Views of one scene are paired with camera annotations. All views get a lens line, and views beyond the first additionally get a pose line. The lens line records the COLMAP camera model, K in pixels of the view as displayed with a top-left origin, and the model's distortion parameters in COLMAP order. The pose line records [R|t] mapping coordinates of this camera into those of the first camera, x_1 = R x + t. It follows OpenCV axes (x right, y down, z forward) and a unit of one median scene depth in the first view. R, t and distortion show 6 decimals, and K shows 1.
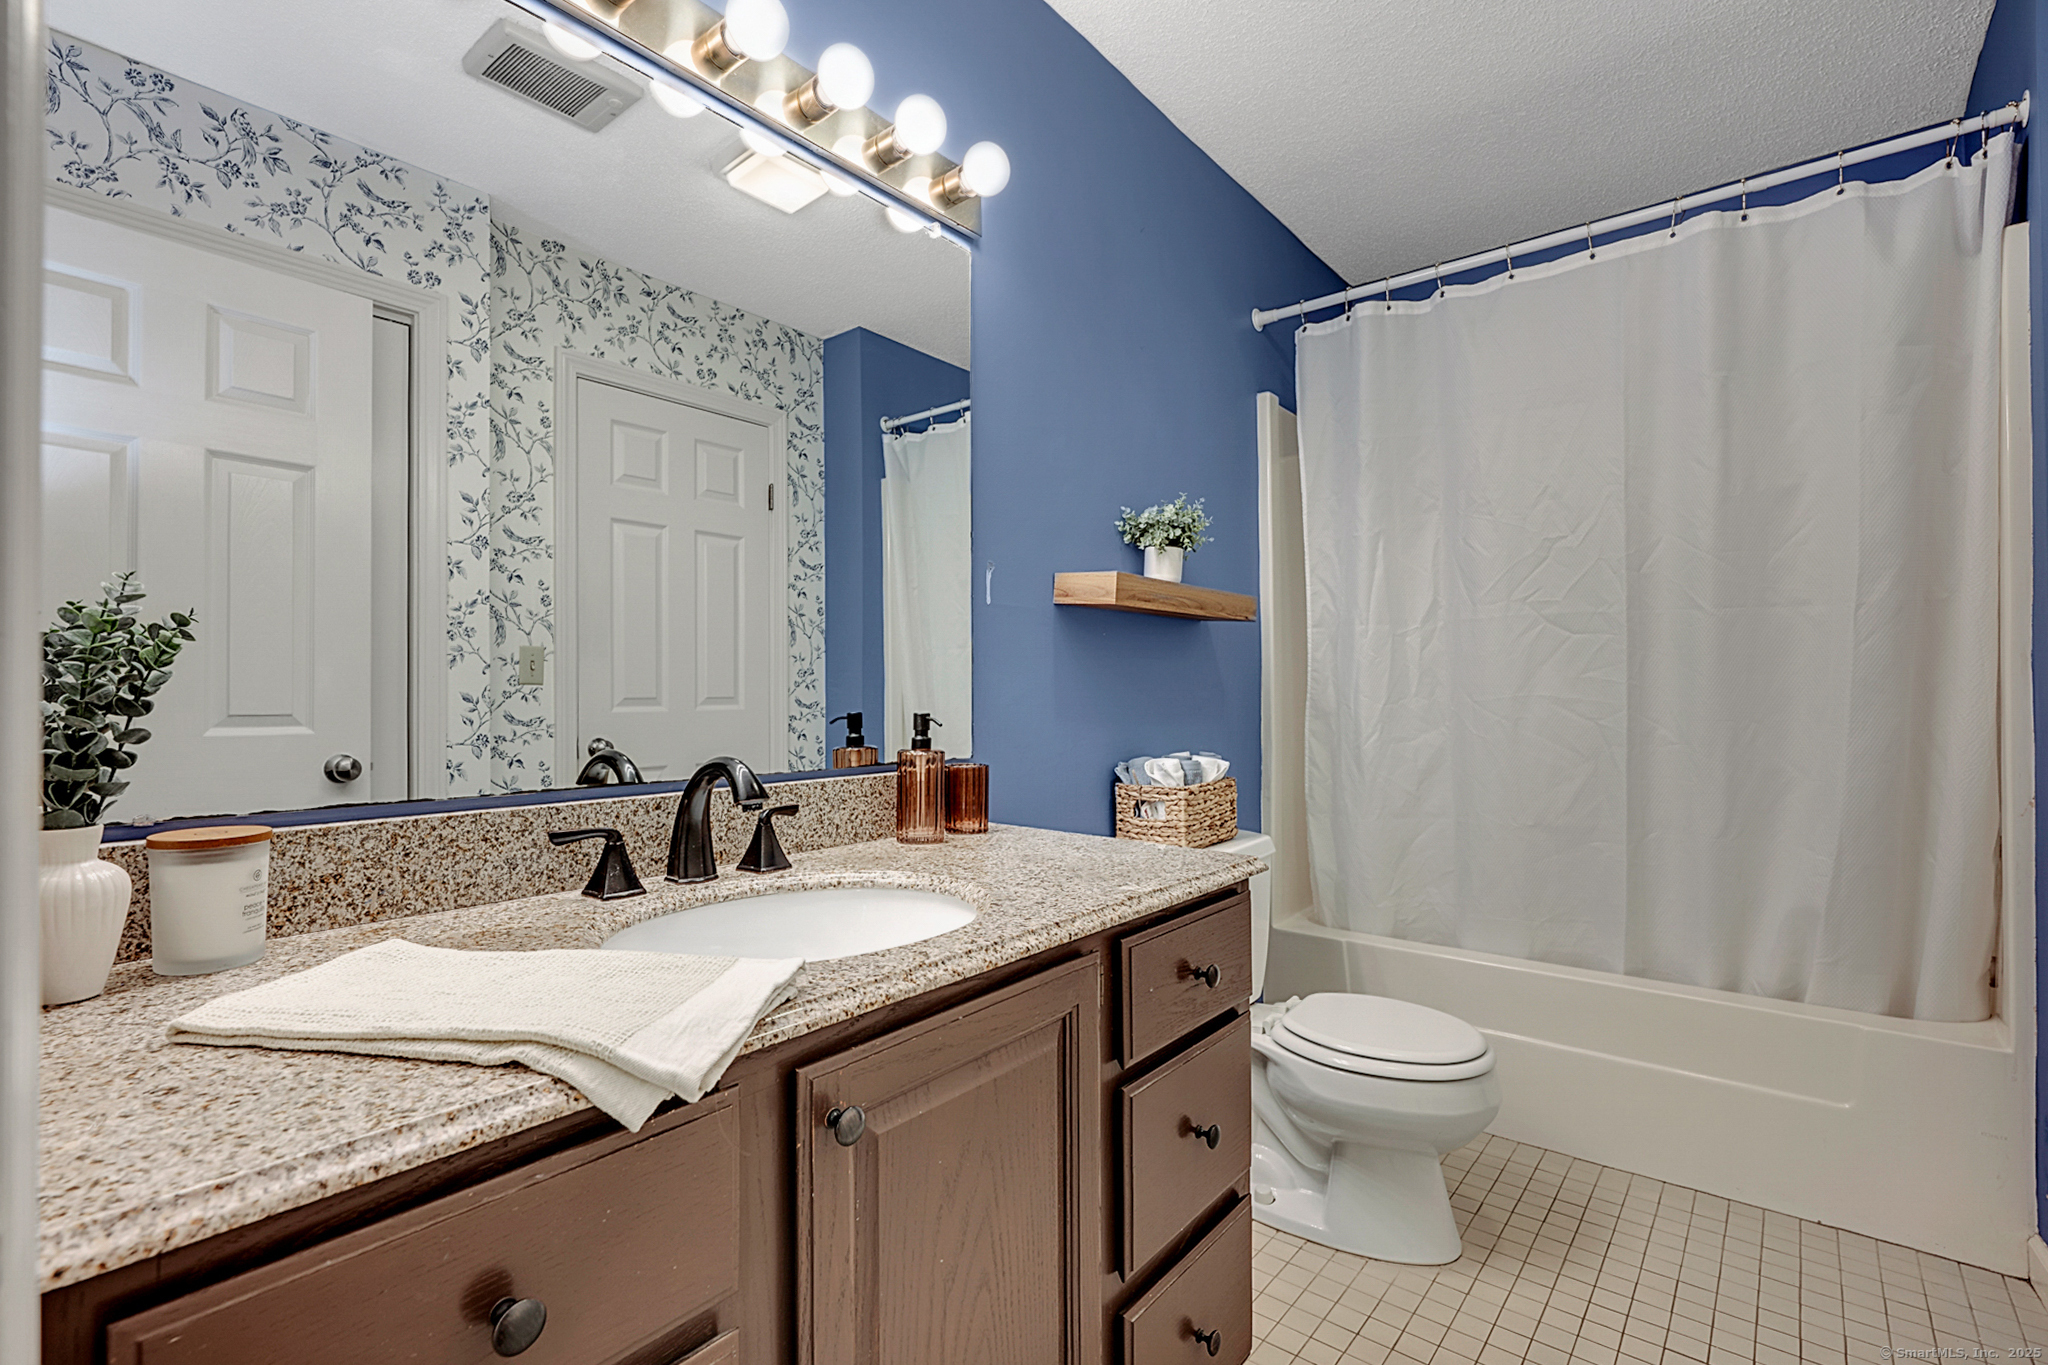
lens RADIAL K [[943.9, 0, 1017.1], [0, 943.9, 688.4], [0, 0, 1]] dist [-0.001616, -0.000013]
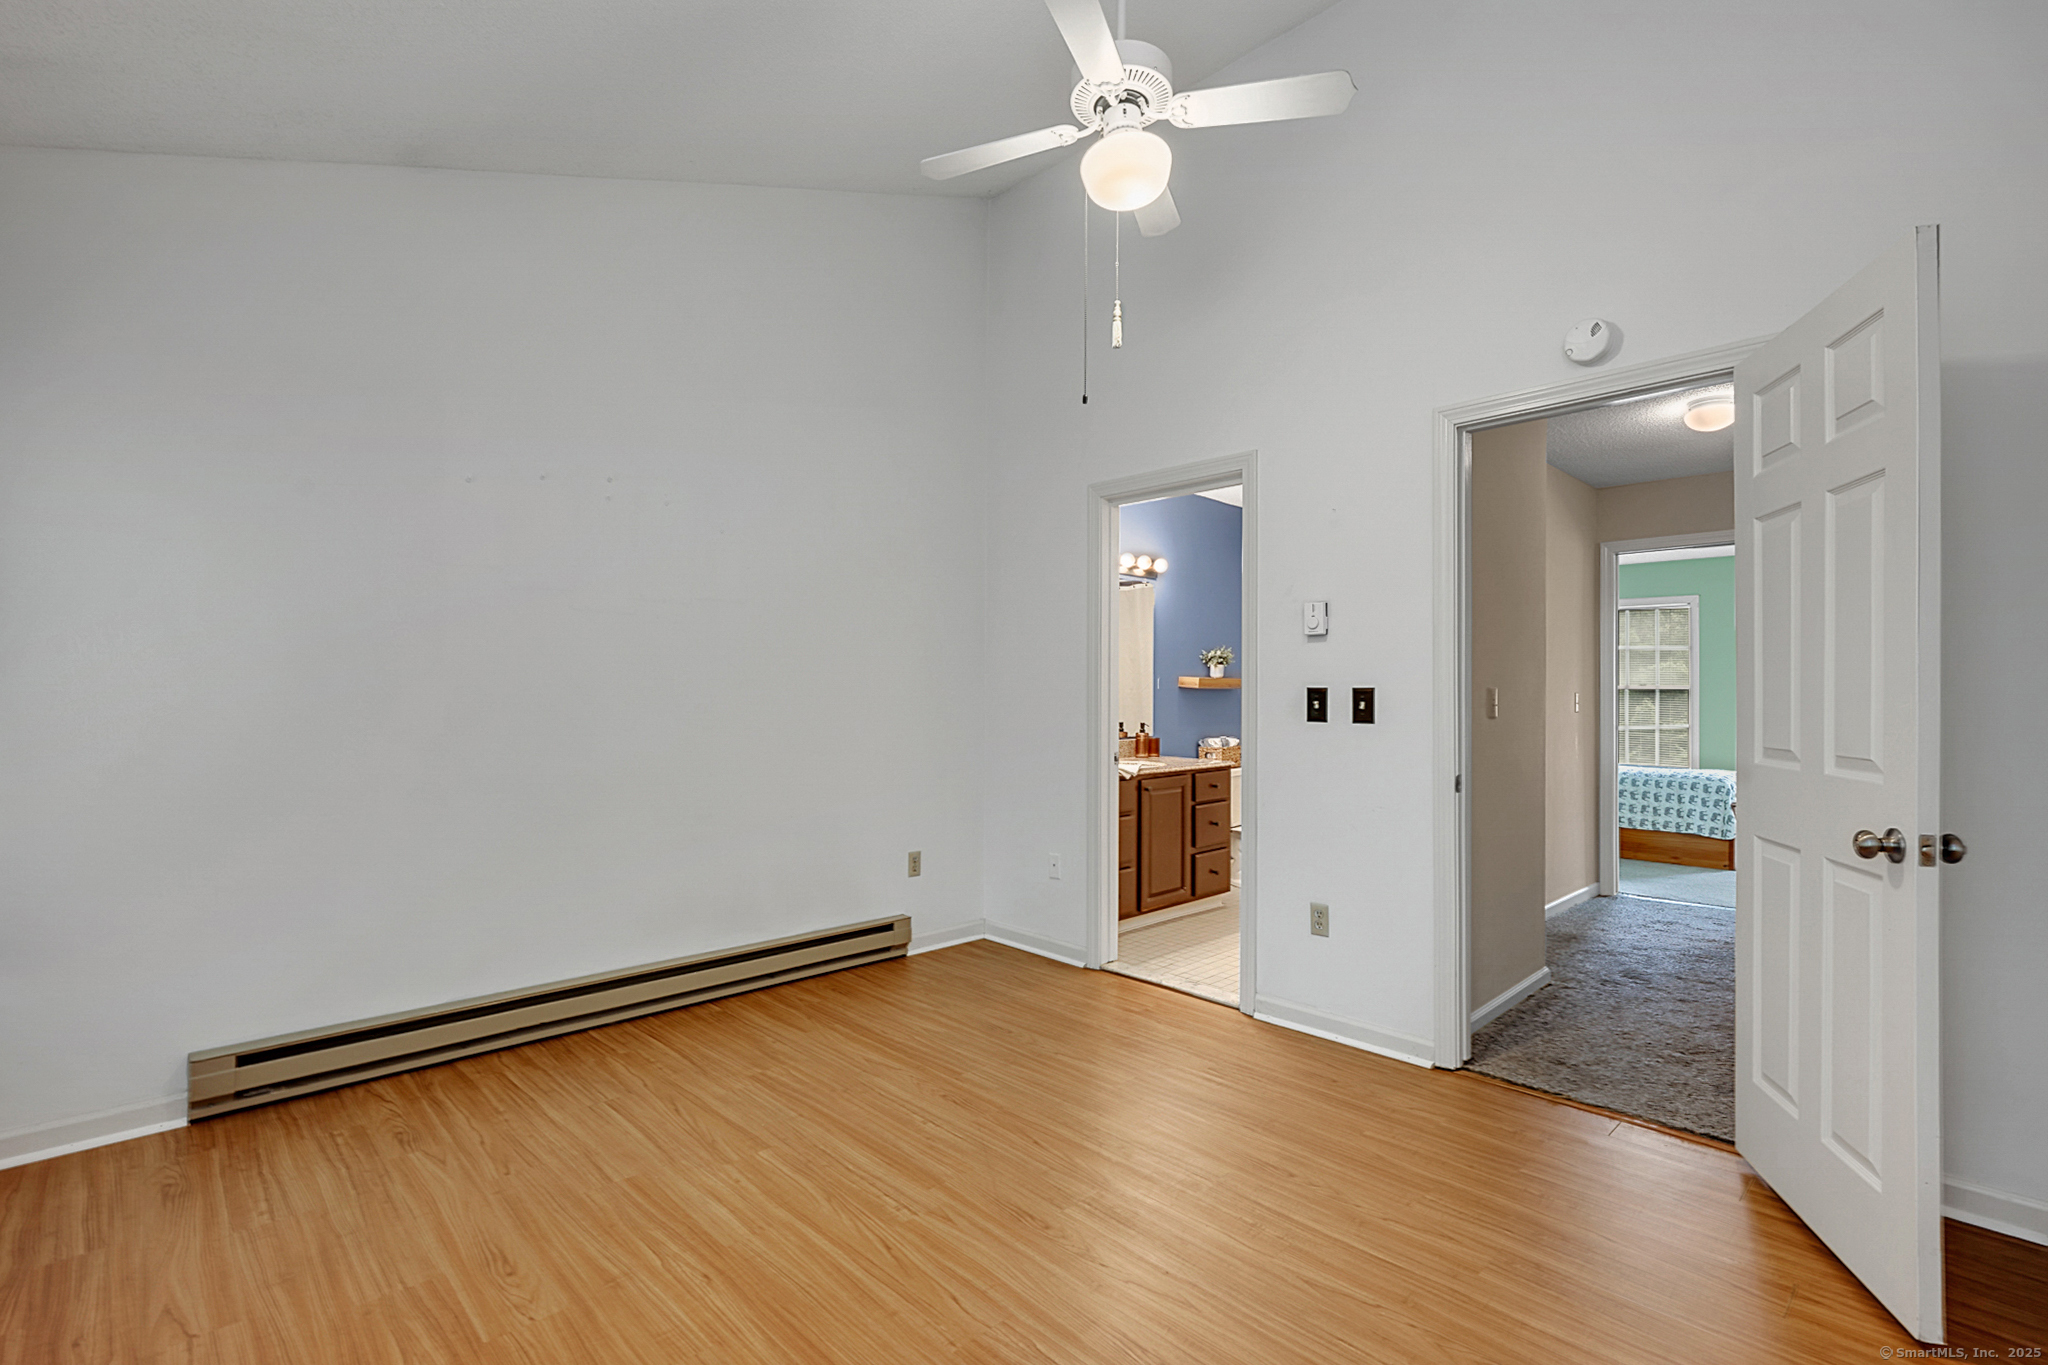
lens RADIAL K [[943.9, 0, 1043.6], [0, 943.9, 687.0], [0, 0, 1]] dist [-0.001616, -0.000013]
pose [[0.996469, 0.012729, -0.082995, -0.173440], [-0.012348, 0.999911, 0.005106, -0.119912], [0.083052, -0.004063, 0.996537, -2.527066]]
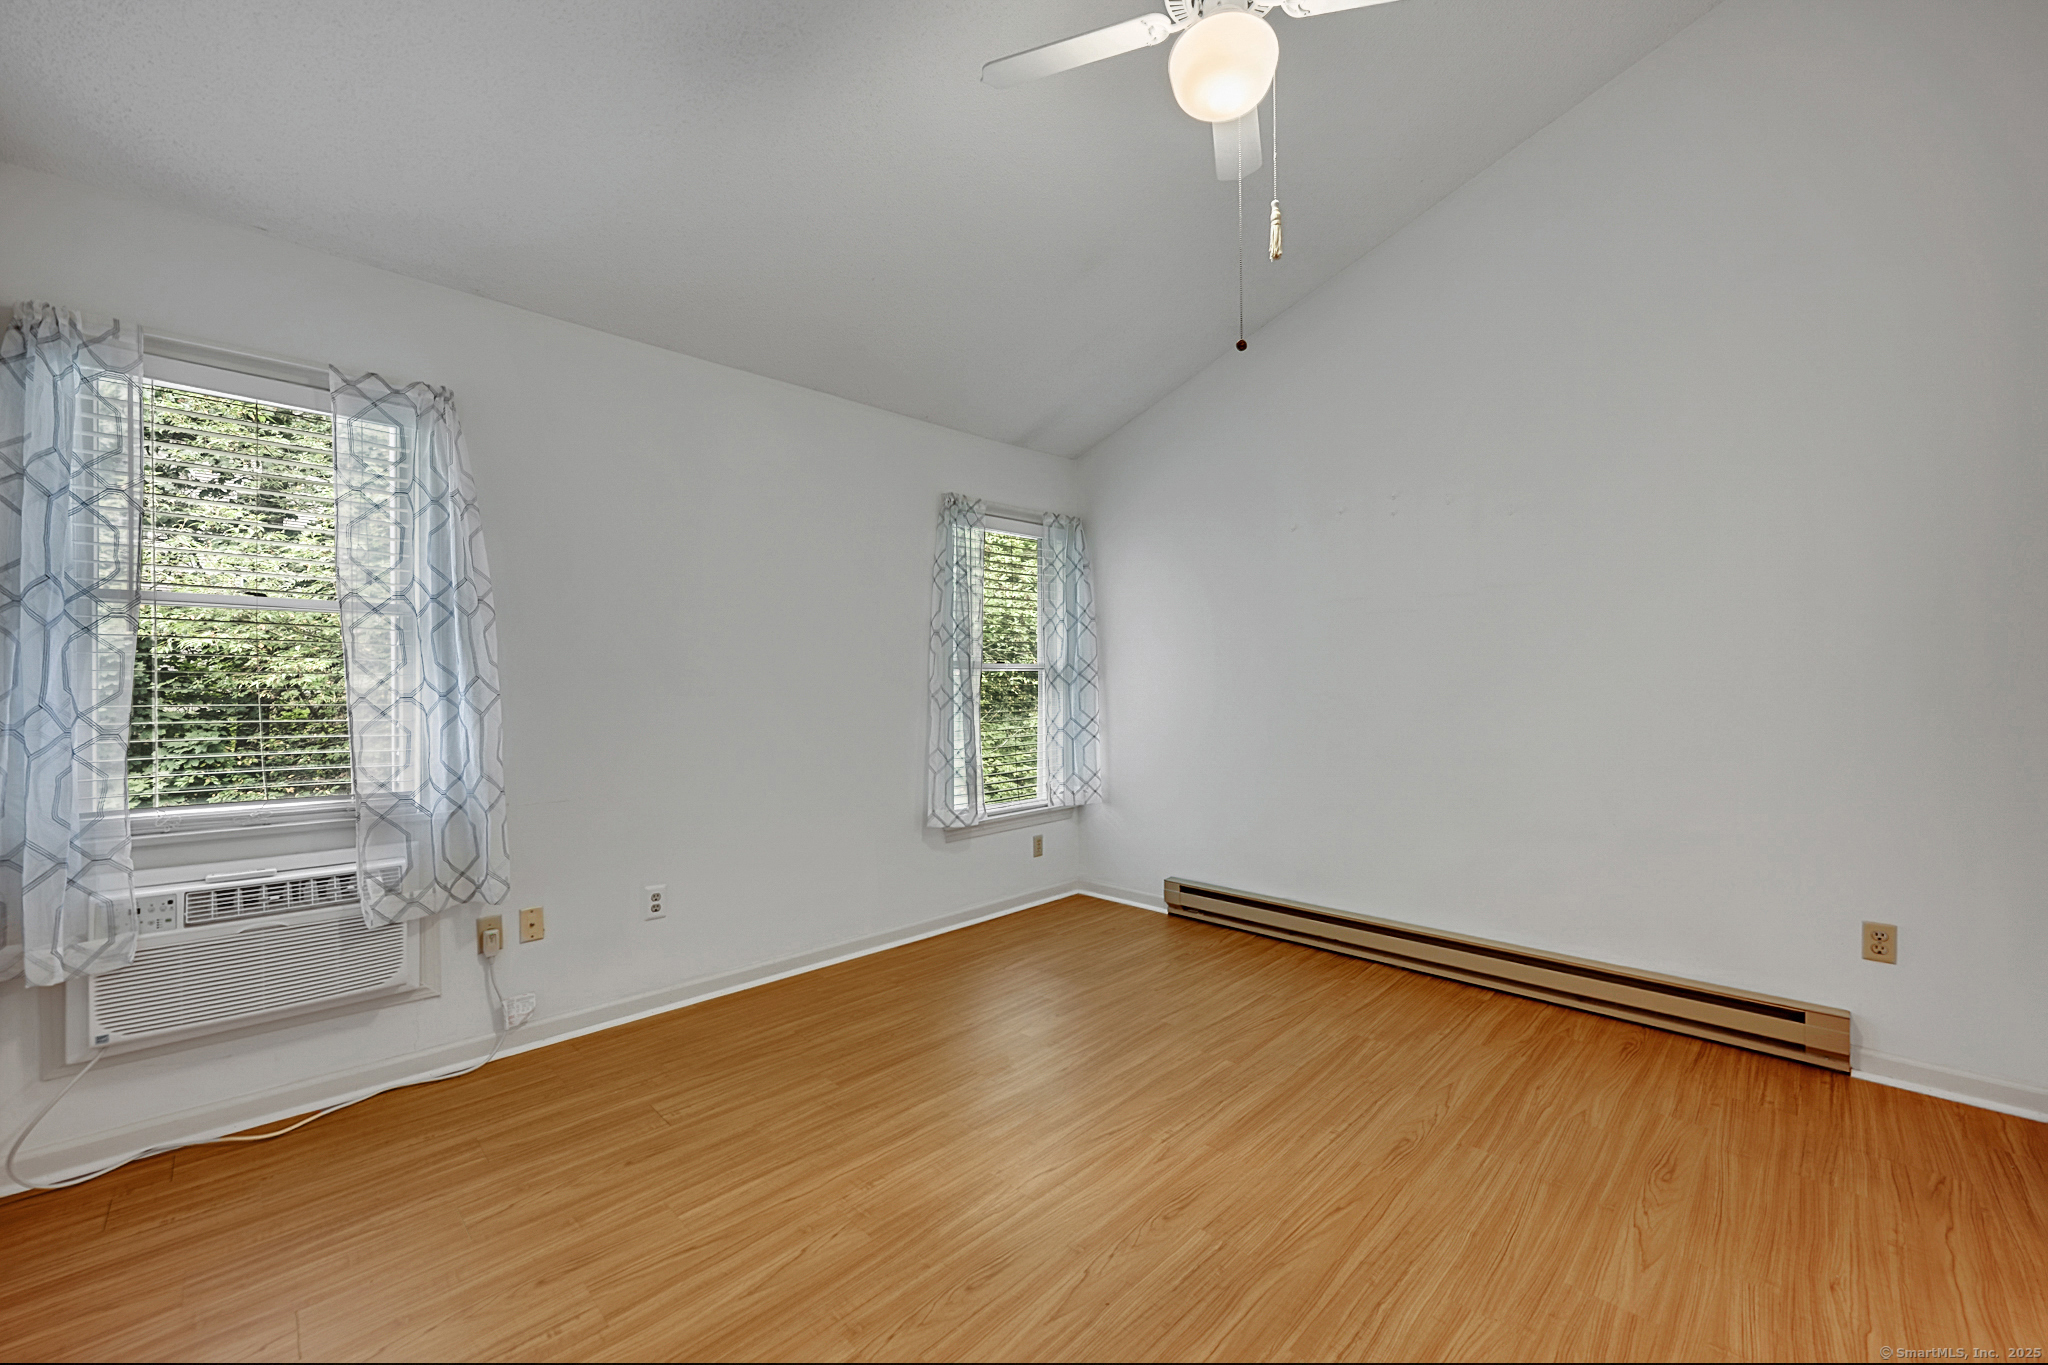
lens RADIAL K [[826.5, 0, 1021.2], [0, 826.5, 677.2], [0, 0, 1]] dist [0.002857, -0.001112]
pose [[-0.082924, 0.002433, -0.996553, 0.916922], [0.015406, 0.999881, 0.001159, -0.110496], [0.996437, -0.015256, -0.082952, -1.274913]]
